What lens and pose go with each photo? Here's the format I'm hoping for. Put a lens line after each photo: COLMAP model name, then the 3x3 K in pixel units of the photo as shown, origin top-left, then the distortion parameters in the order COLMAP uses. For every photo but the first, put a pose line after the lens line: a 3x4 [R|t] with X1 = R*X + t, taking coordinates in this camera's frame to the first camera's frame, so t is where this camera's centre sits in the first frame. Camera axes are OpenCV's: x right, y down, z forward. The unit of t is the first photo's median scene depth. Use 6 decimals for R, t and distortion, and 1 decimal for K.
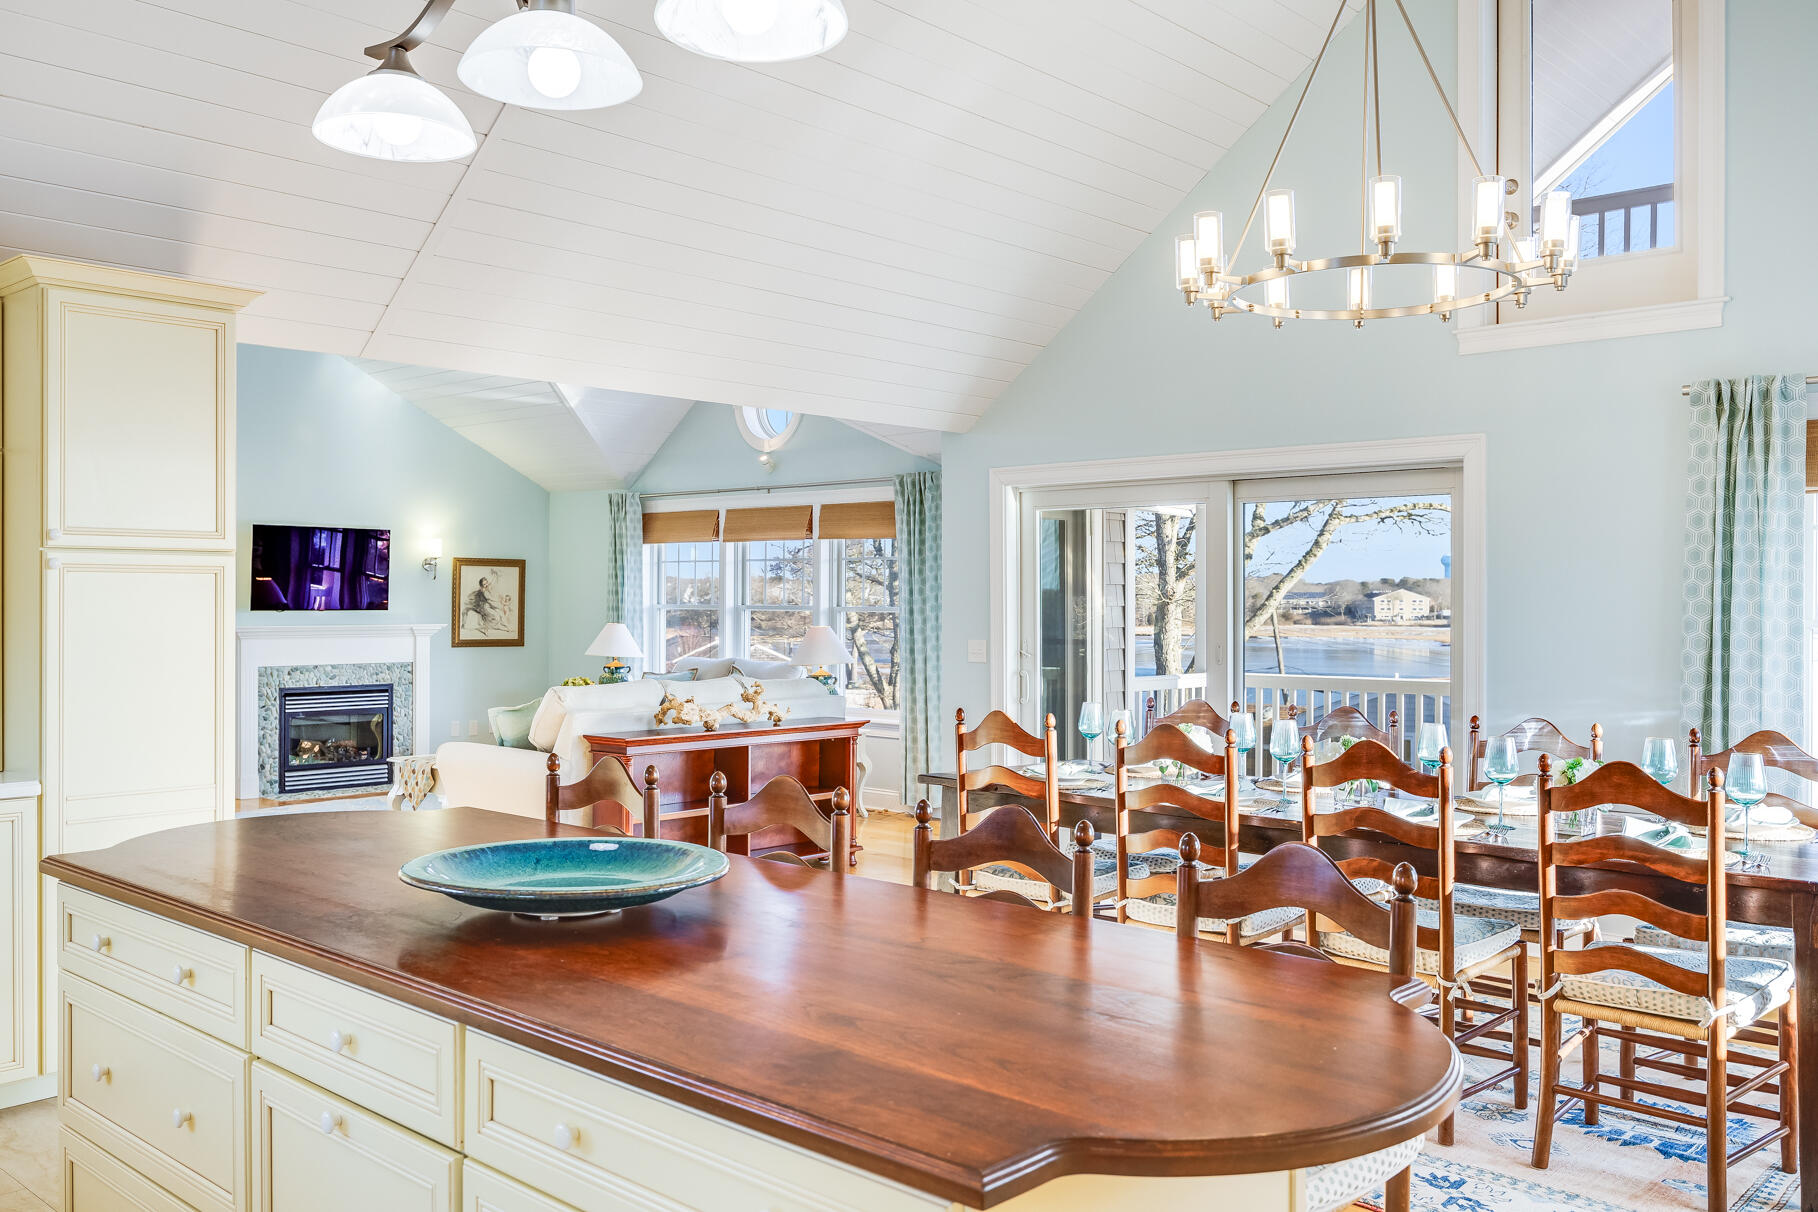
lens RADIAL K [[1561.6, 0, 928.9], [0, 1561.6, 600.5], [0, 0, 1]] dist [-0.014169, 0.019853]
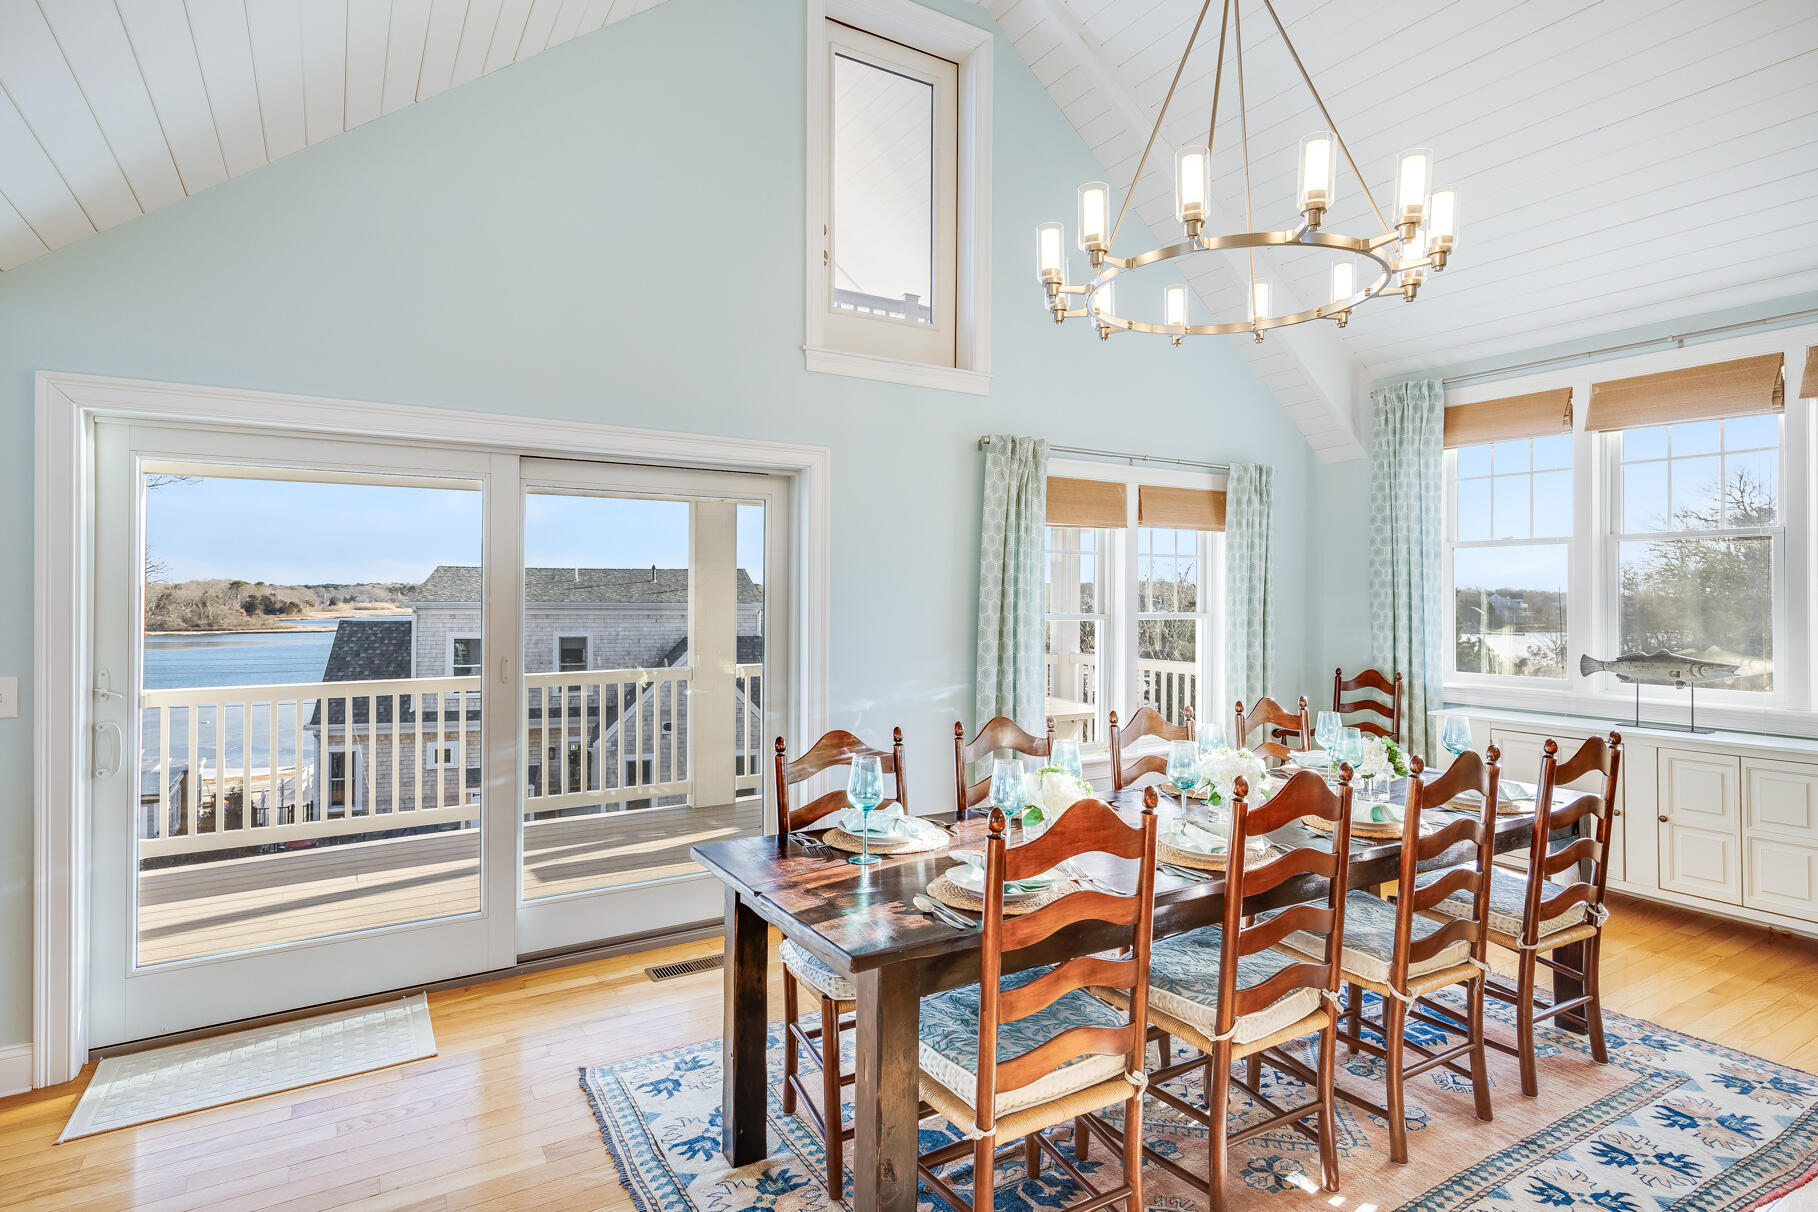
lens RADIAL K [[934.4, 0, 906.6], [0, 934.4, 589.5], [0, 0, 1]] dist [0.004639, -0.000370]
pose [[0.277687, 0.006516, 0.960650, -0.140674], [-0.002698, 0.999978, -0.006003, -0.003273], [-0.960668, -0.000924, 0.277698, 0.431881]]
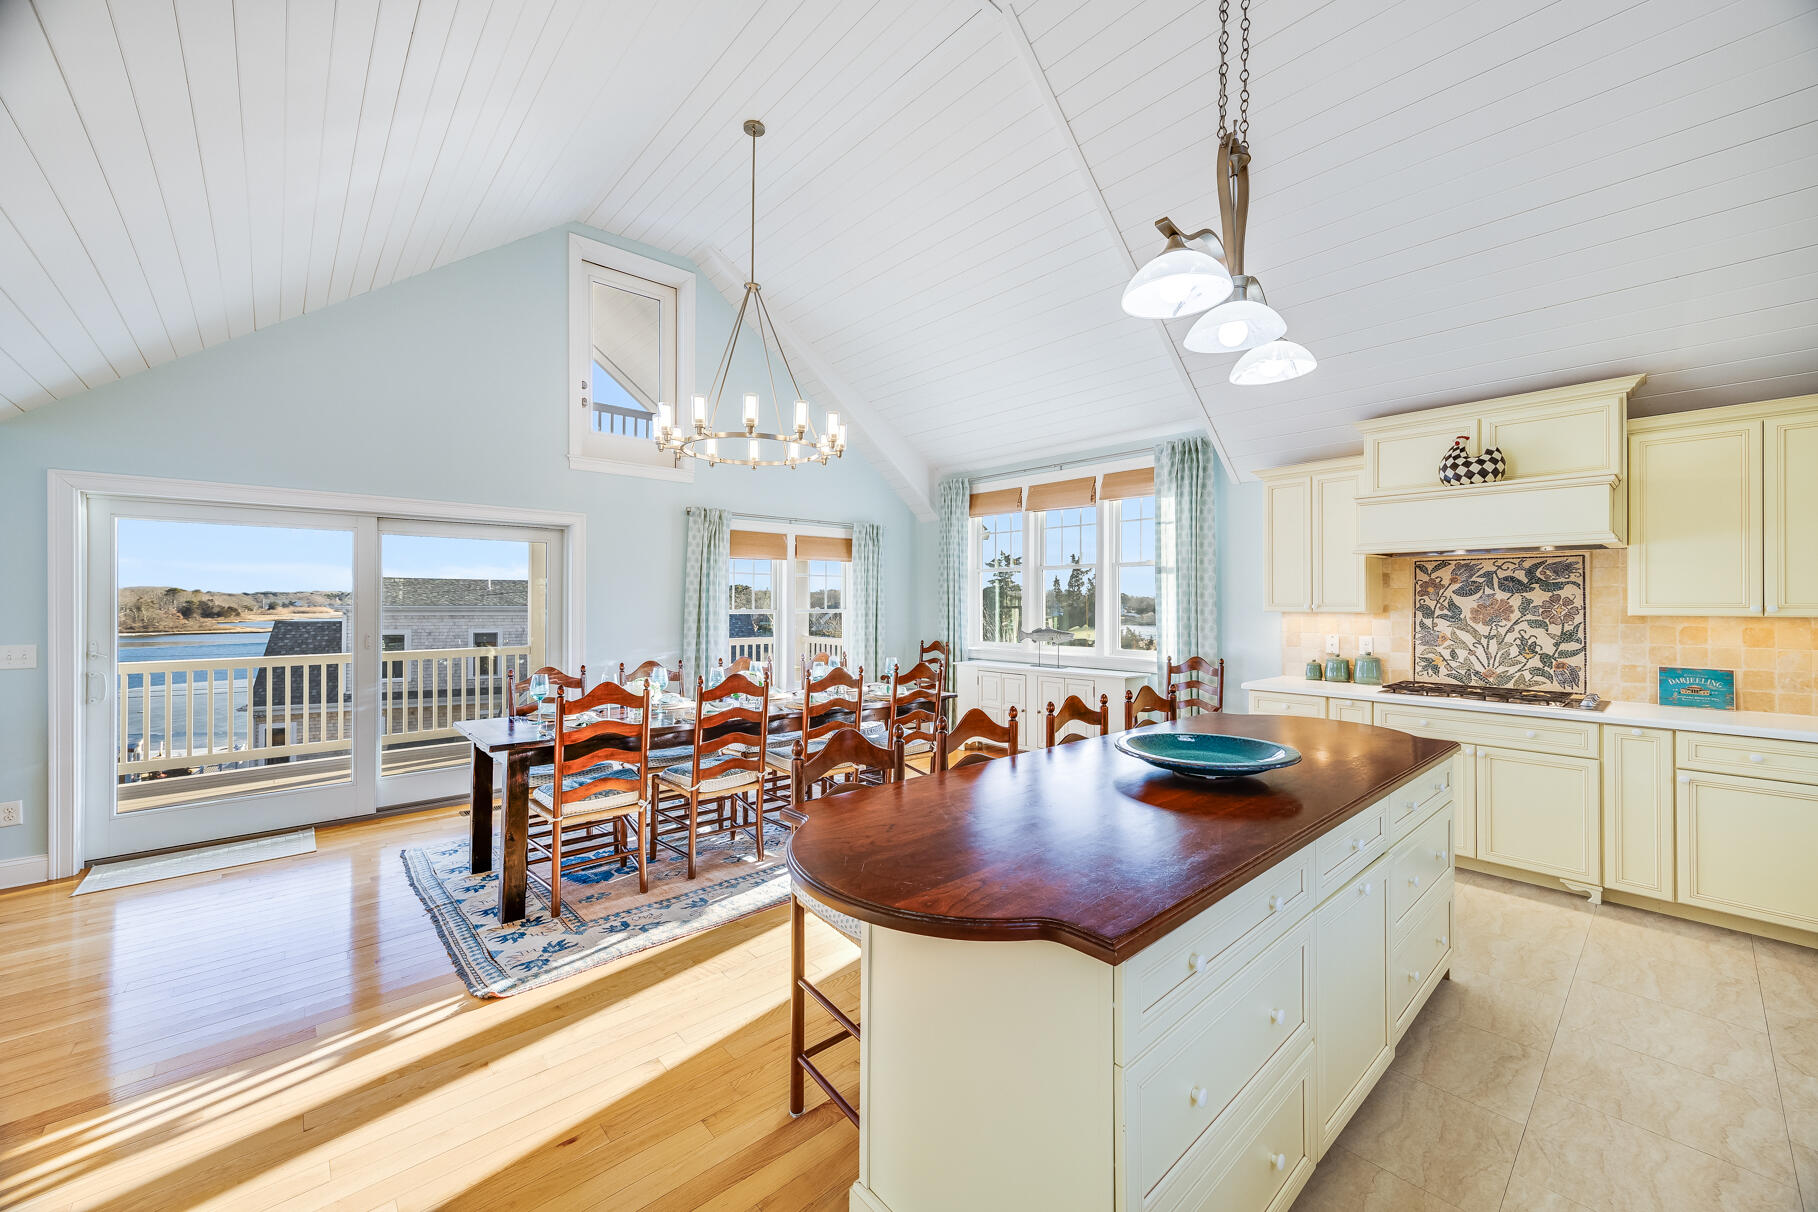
lens RADIAL K [[698.7, 0, 903.2], [0, 698.7, 599.6], [0, 0, 1]] dist [0.009264, -0.000134]
pose [[0.099504, 0.001533, 0.995036, -0.246384], [-0.001625, 0.999998, -0.001378, -0.002145], [-0.995036, -0.001480, 0.099506, 0.304129]]
